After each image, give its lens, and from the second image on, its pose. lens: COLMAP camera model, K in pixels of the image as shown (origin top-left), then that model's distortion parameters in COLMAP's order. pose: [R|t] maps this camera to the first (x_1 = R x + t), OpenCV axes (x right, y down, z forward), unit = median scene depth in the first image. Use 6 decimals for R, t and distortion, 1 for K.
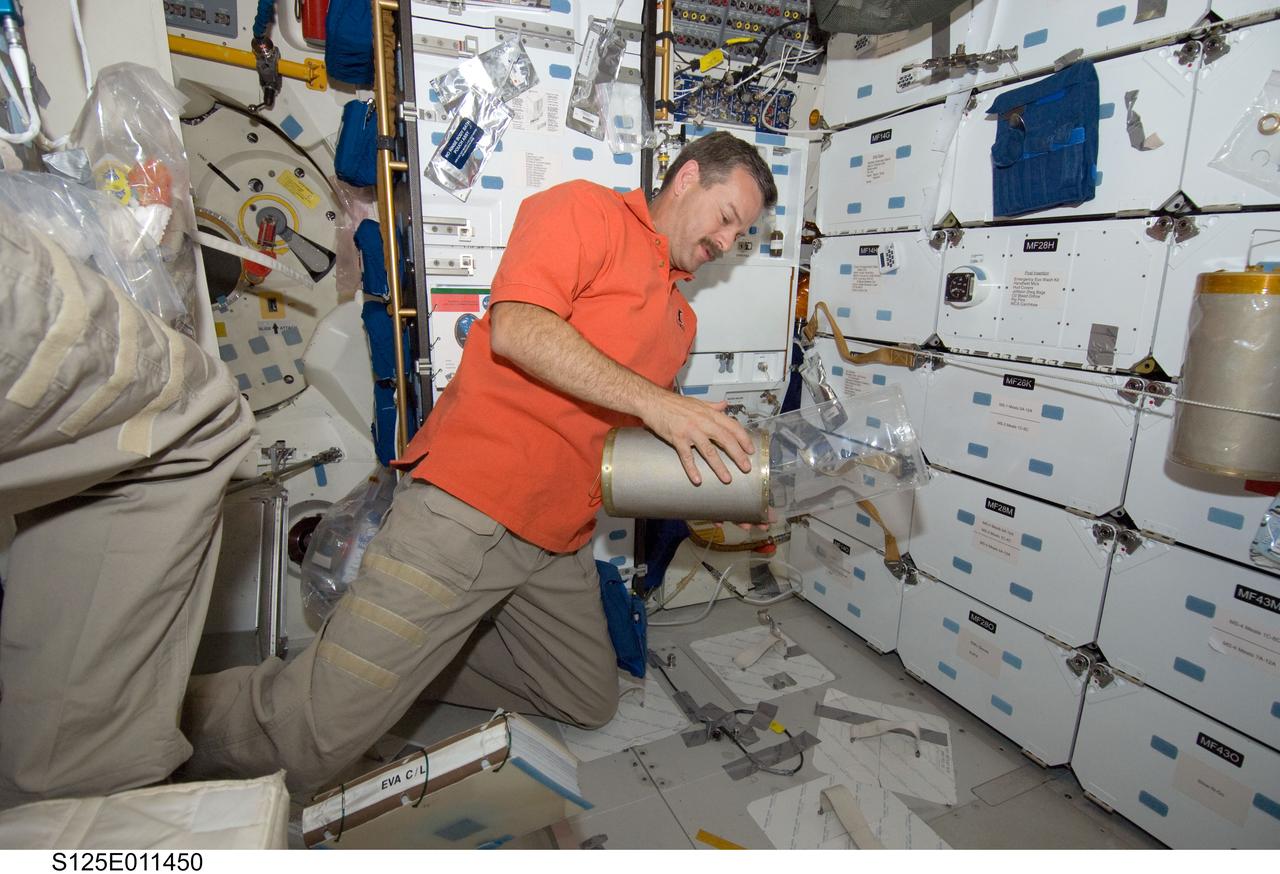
lens RADIAL K [[657.1, 0, 639.4], [0, 657.1, 431.7], [0, 0, 1]] dist [0.032013, -0.042564]
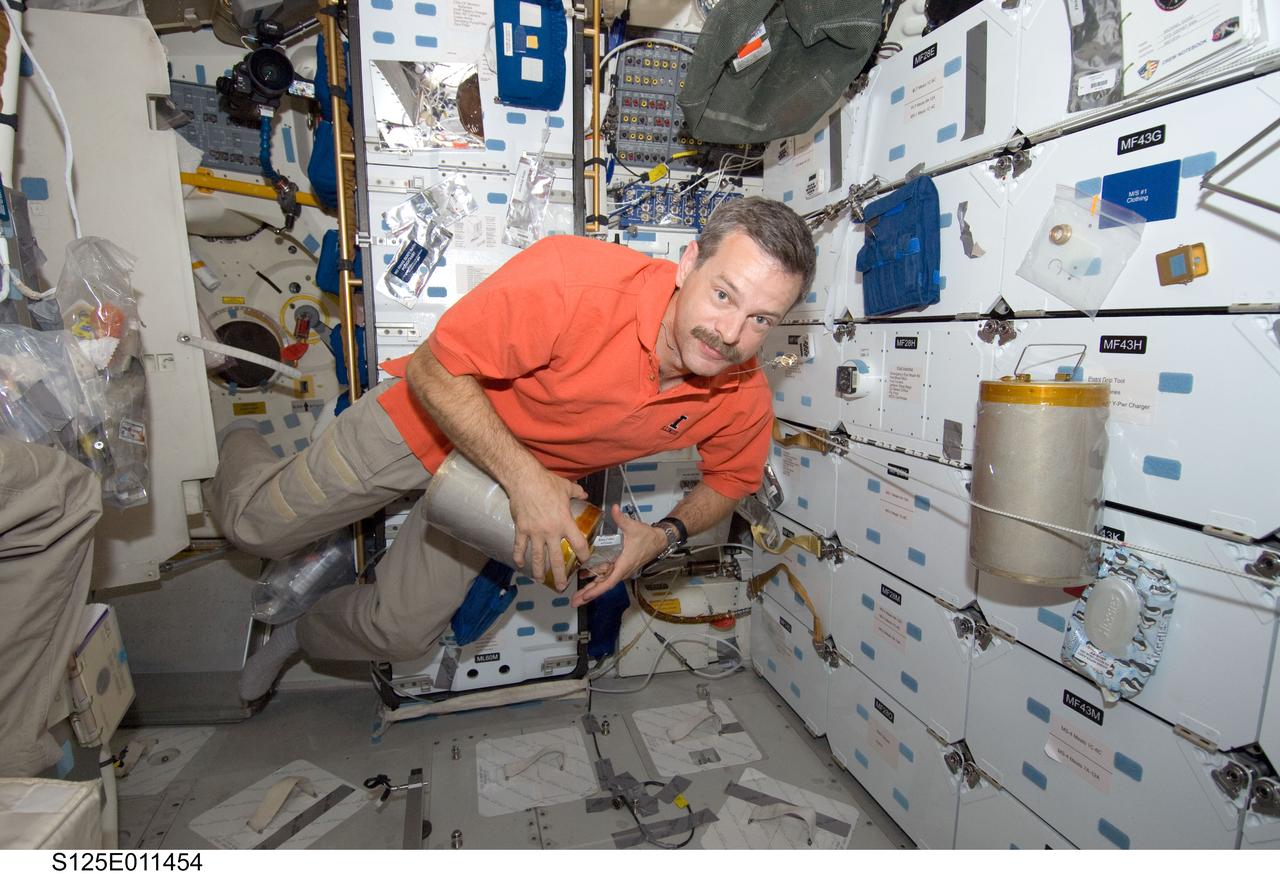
lens RADIAL K [[657.1, 0, 639.4], [0, 657.1, 431.7], [0, 0, 1]] dist [0.032013, -0.042564]
pose [[0.987810, 0.009148, -0.155395, 0.308561], [-0.022951, 0.995921, -0.087263, -0.035111], [0.153963, 0.089765, 0.983991, -0.074298]]
